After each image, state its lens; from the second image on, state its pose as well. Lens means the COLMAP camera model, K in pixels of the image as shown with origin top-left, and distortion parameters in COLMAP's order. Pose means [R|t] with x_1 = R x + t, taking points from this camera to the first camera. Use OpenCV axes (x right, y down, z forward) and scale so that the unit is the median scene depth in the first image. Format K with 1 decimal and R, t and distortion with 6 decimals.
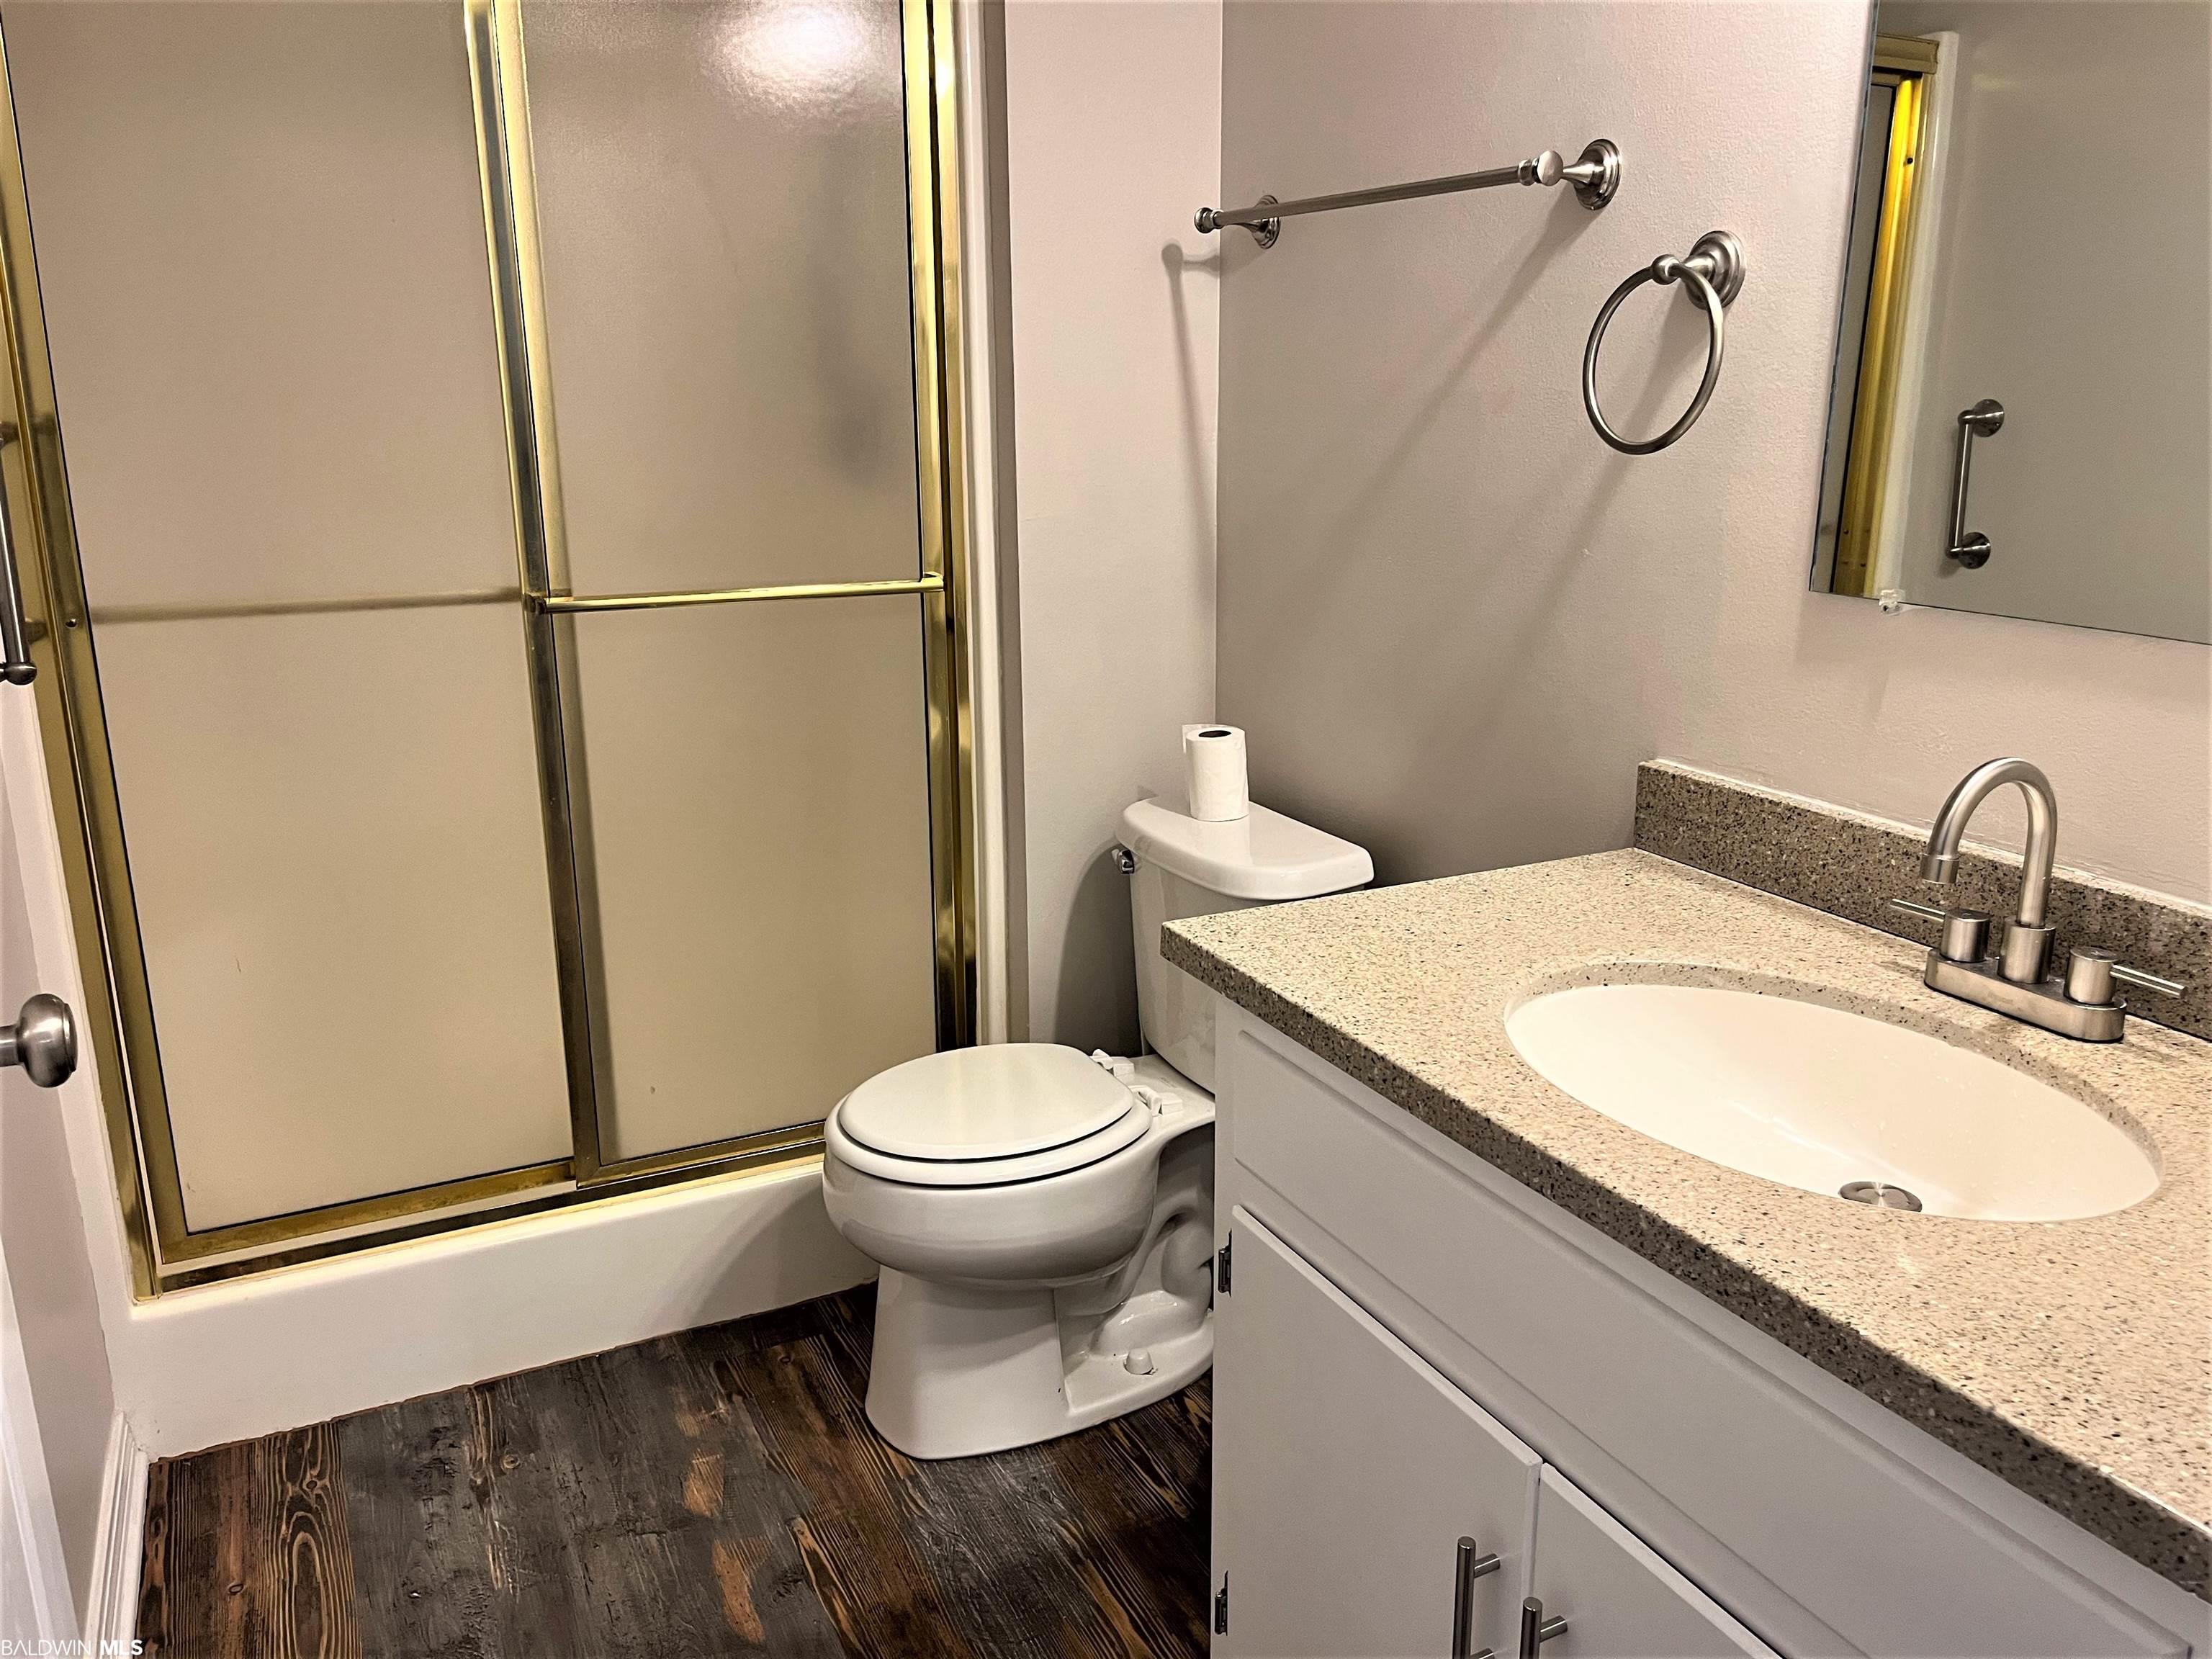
lens RADIAL K [[1670.5, 0, 1136.1], [0, 1670.5, 851.2], [0, 0, 1]] dist [0.059245, -0.089115]
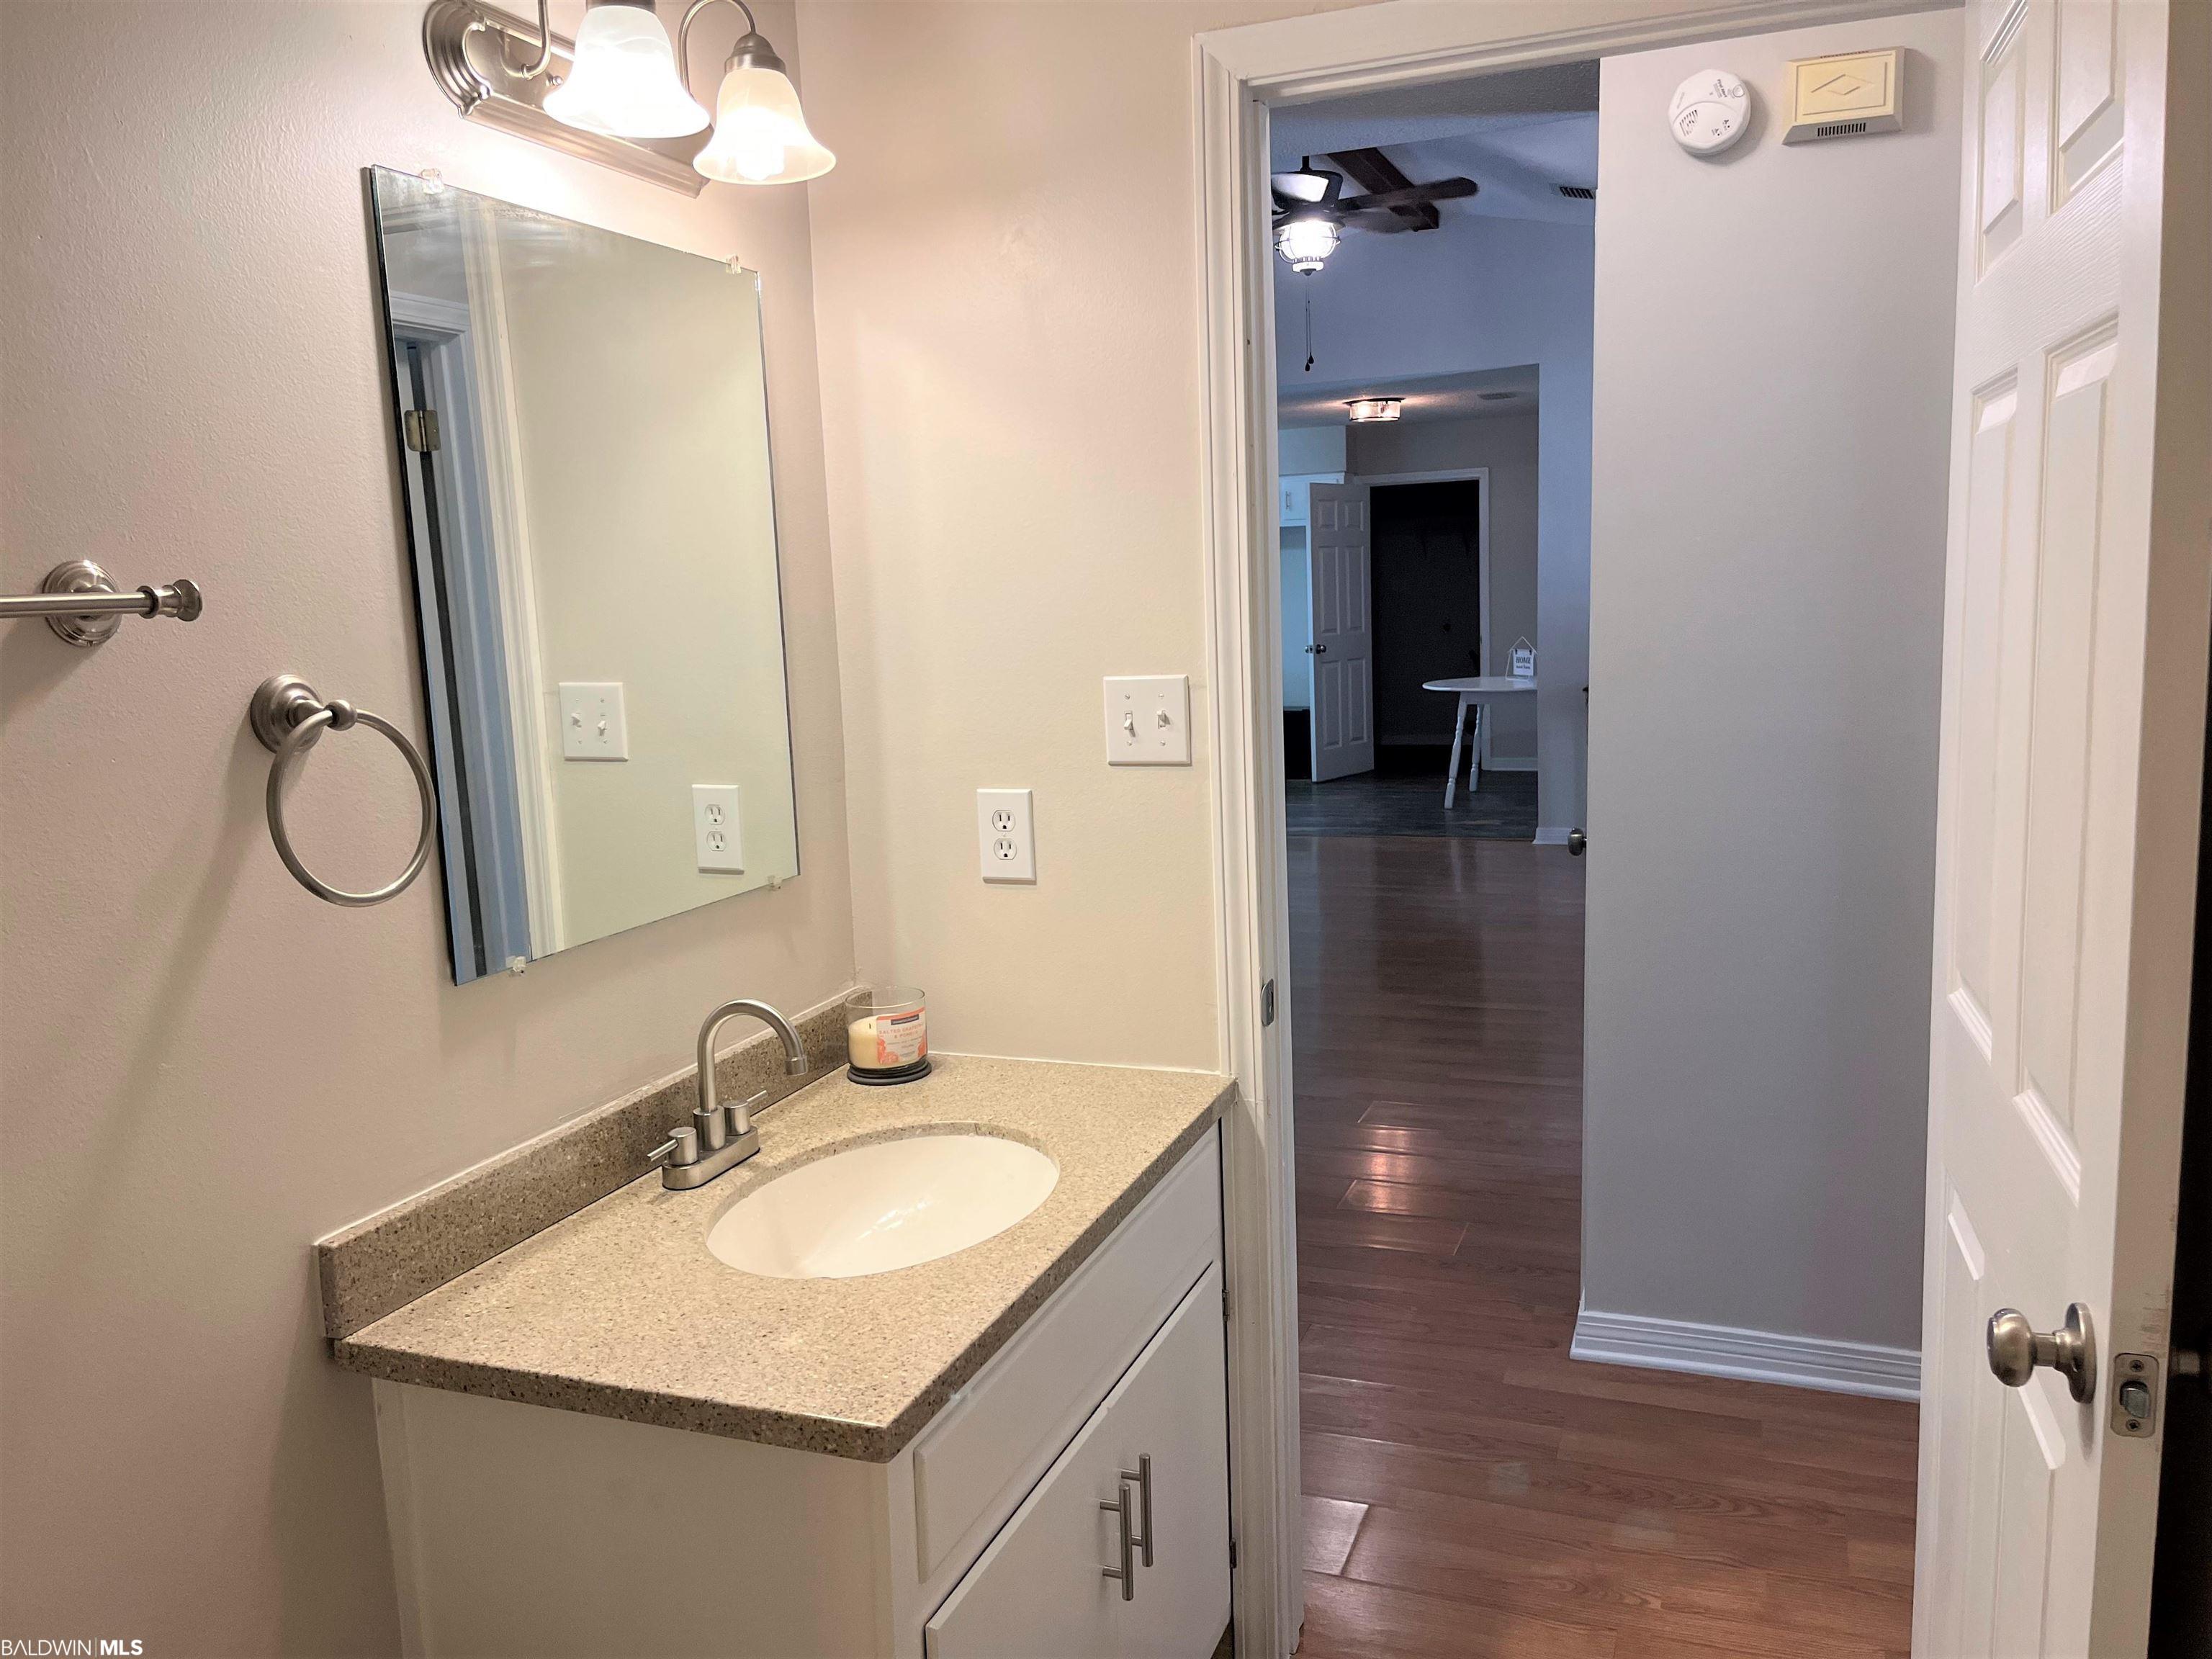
lens RADIAL K [[1687.9, 0, 1106.0], [0, 1687.9, 829.5], [0, 0, 1]] dist [0.049694, -0.002668]
pose [[-0.657465, -0.087909, 0.748339, -0.732939], [0.240454, 0.916762, 0.318949, -0.524925], [-0.714088, 0.389639, -0.581601, 1.369142]]
